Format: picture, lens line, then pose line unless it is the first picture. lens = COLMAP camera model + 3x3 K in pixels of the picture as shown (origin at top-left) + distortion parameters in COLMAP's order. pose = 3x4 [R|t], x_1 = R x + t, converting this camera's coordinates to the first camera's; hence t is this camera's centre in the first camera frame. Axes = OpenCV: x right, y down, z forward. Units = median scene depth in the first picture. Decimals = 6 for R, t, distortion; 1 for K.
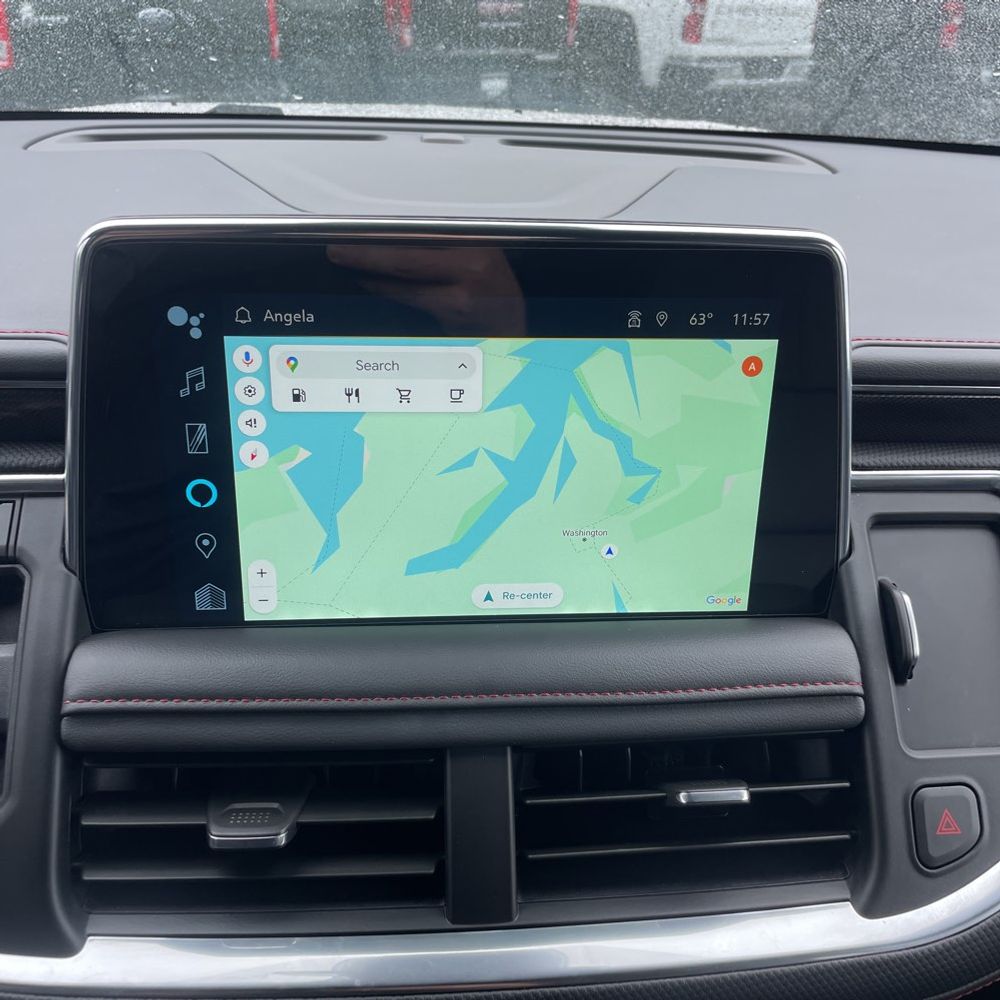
lens RADIAL K [[1010.2, 0, 500.0], [0, 1010.2, 500.0], [0, 0, 1]] dist [0.102070, -0.125587]
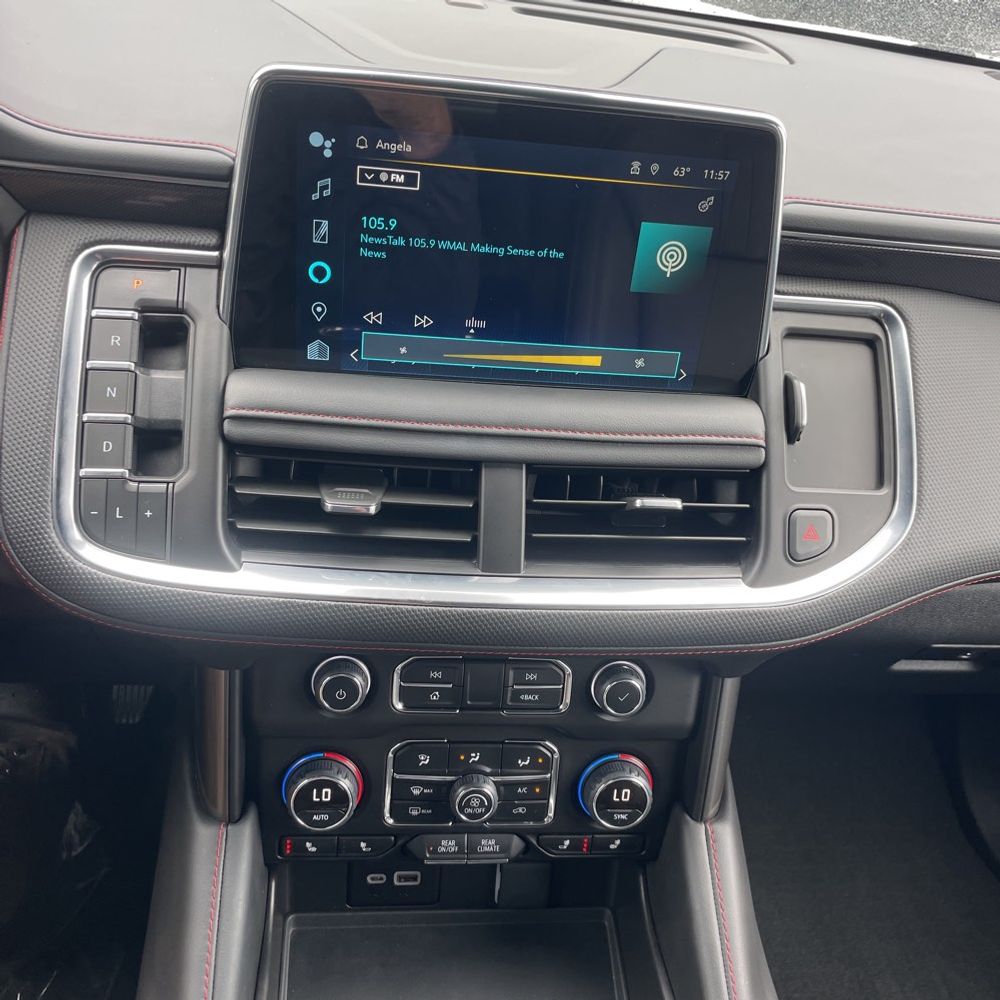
lens RADIAL K [[1007.8, 0, 493.1], [0, 1007.8, 495.6], [0, 0, 1]] dist [0.096502, -0.121896]
pose [[0.996272, 0.060810, 0.061197, -0.119805], [-0.067941, 0.990185, 0.122135, 0.109615], [-0.053170, -0.125837, 0.990625, -0.434509]]
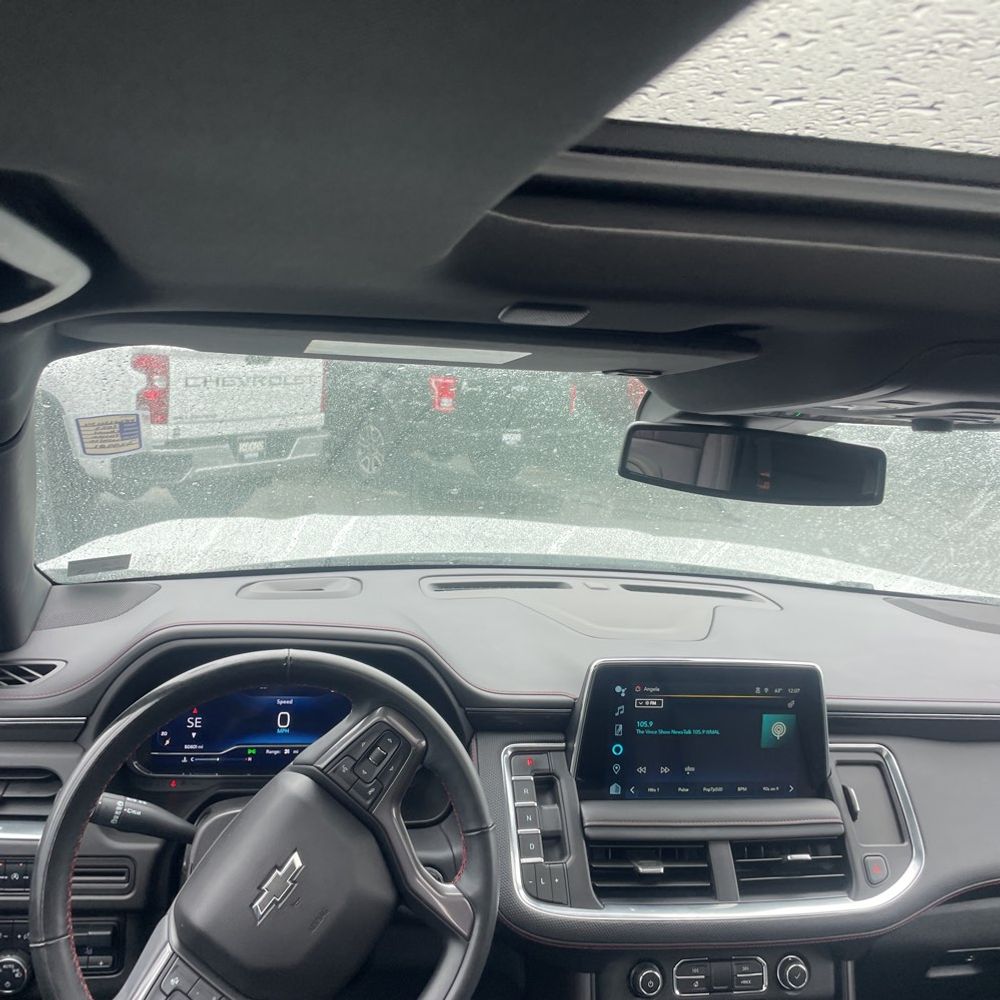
lens RADIAL K [[1007.8, 0, 493.1], [0, 1007.8, 495.6], [0, 0, 1]] dist [0.096502, -0.121896]
pose [[0.992407, 0.026207, 0.120169, -1.000984], [0.010934, 0.954369, -0.298430, 0.160286], [-0.122507, 0.297479, 0.946836, -1.895321]]
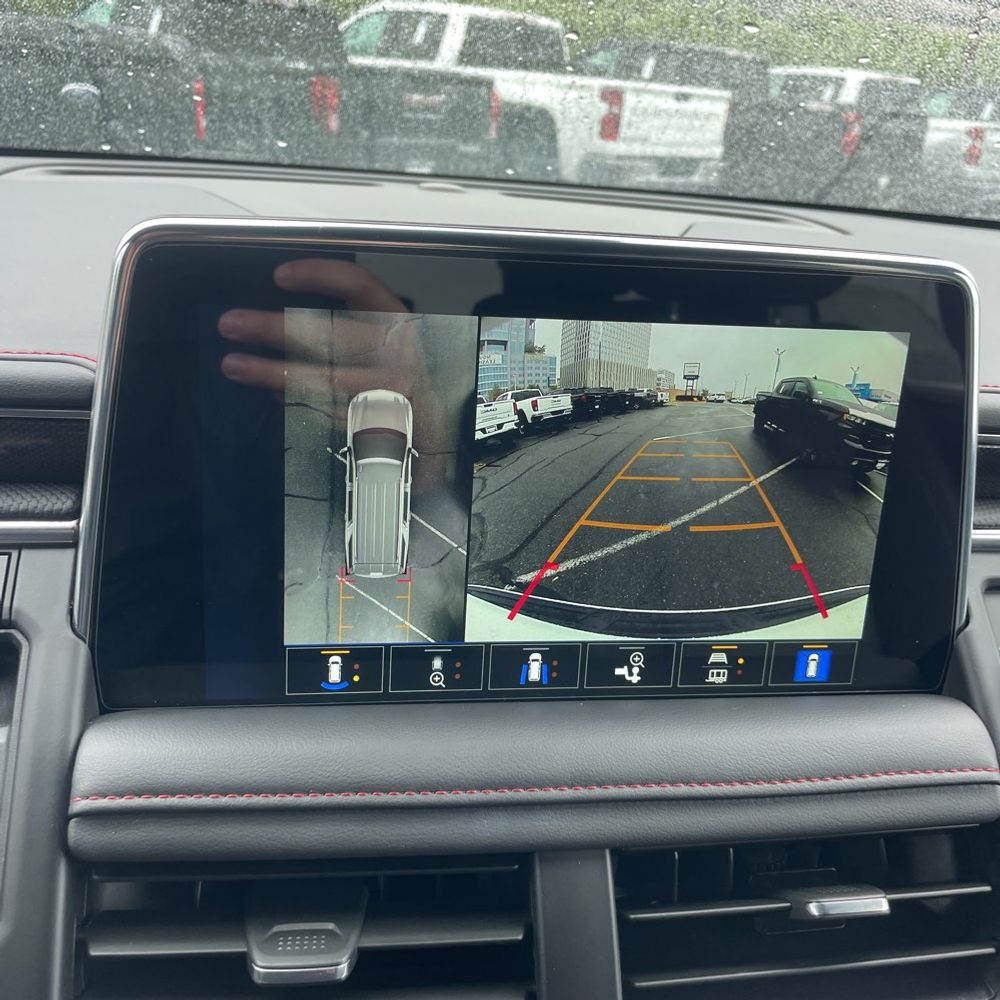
lens RADIAL K [[1022.6, 0, 500.0], [0, 1022.6, 500.0], [0, 0, 1]] dist [0.075059, -0.084976]
pose [[0.997073, 0.012407, 0.075447, -0.144159], [-0.006476, 0.996905, -0.078346, 0.021869], [-0.076186, 0.077629, 0.994067, 0.134522]]
